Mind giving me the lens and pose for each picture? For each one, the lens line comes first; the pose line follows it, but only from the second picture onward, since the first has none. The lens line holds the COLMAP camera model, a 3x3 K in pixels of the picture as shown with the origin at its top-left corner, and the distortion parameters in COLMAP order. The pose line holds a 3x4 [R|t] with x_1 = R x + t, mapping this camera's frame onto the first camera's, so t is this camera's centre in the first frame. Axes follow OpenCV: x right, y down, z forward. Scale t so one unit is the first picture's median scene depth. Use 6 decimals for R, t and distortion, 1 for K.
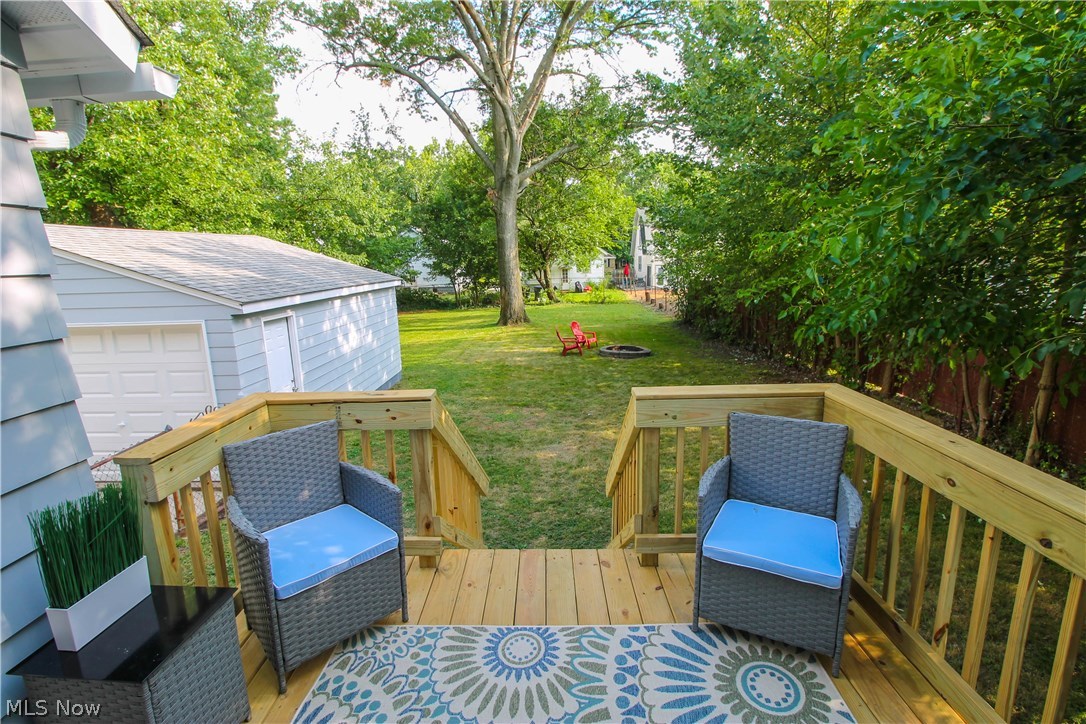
lens RADIAL K [[508.1, 0, 544.5], [0, 508.1, 357.7], [0, 0, 1]] dist [-0.006130, -0.007172]
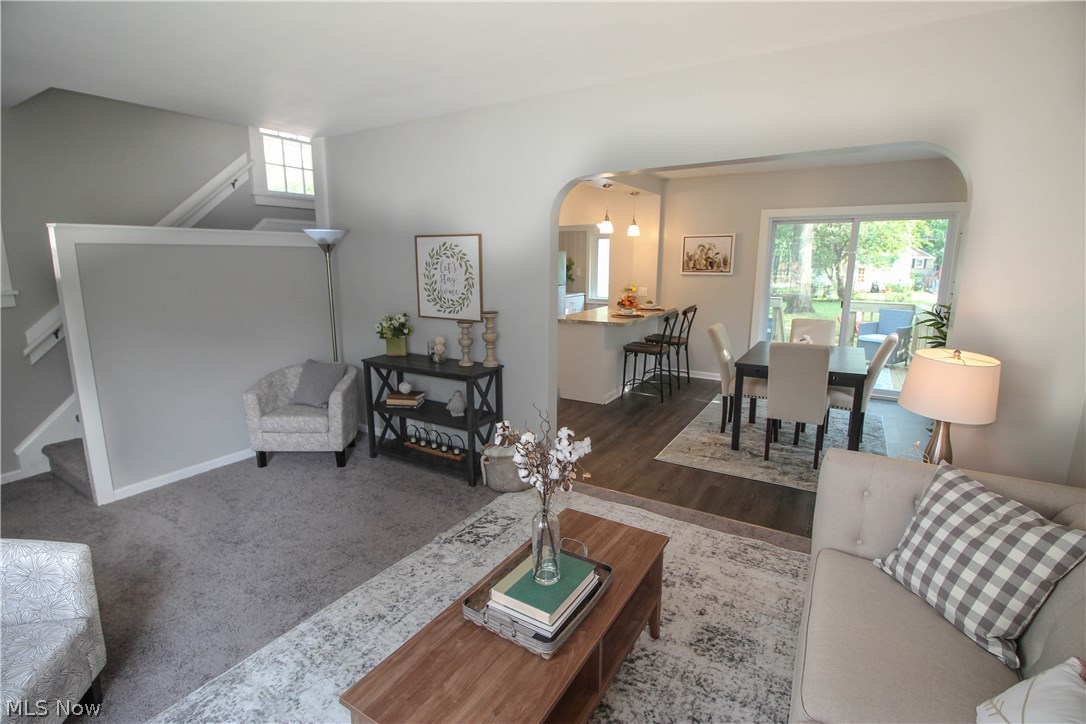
lens RADIAL K [[508.1, 0, 534.1], [0, 508.1, 362.3], [0, 0, 1]] dist [-0.006130, -0.007172]
pose [[0.857220, 0.128758, -0.498593, 0.123572], [-0.117979, 0.991588, 0.053231, 0.509911], [0.501253, 0.013193, 0.865200, -2.784931]]
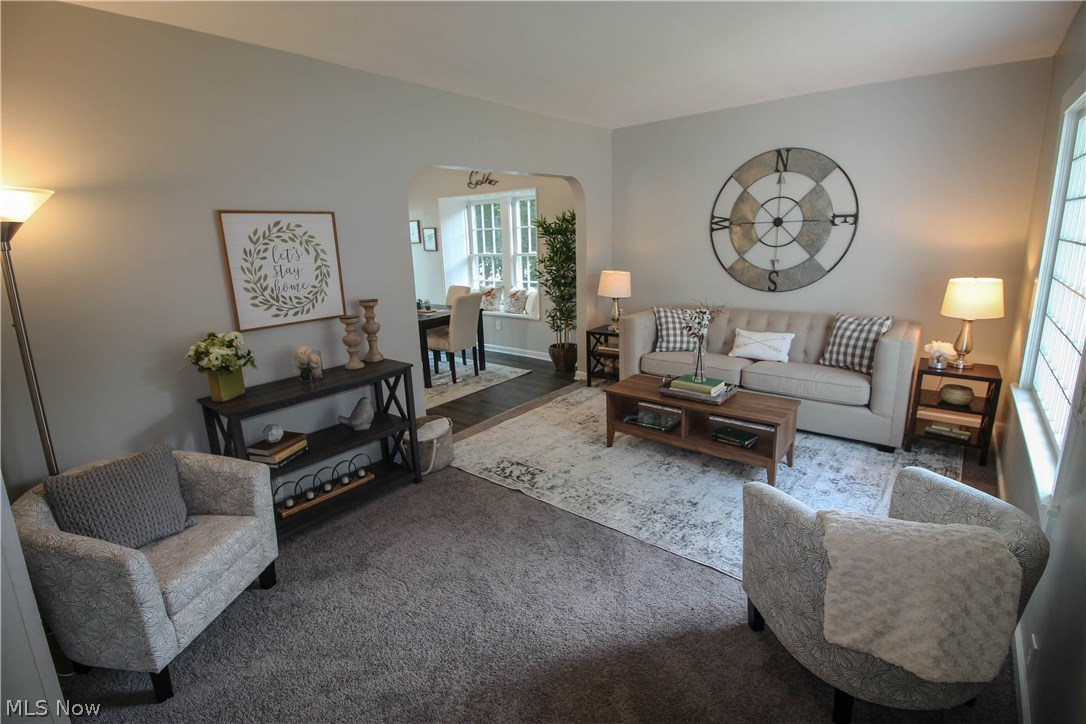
lens RADIAL K [[508.1, 0, 548.3], [0, 508.1, 358.0], [0, 0, 1]] dist [-0.006130, -0.007172]
pose [[0.608828, -0.181911, 0.772164, -1.405476], [0.165707, 0.981044, 0.100465, 0.548794], [-0.775803, 0.066787, 0.627431, -2.760224]]
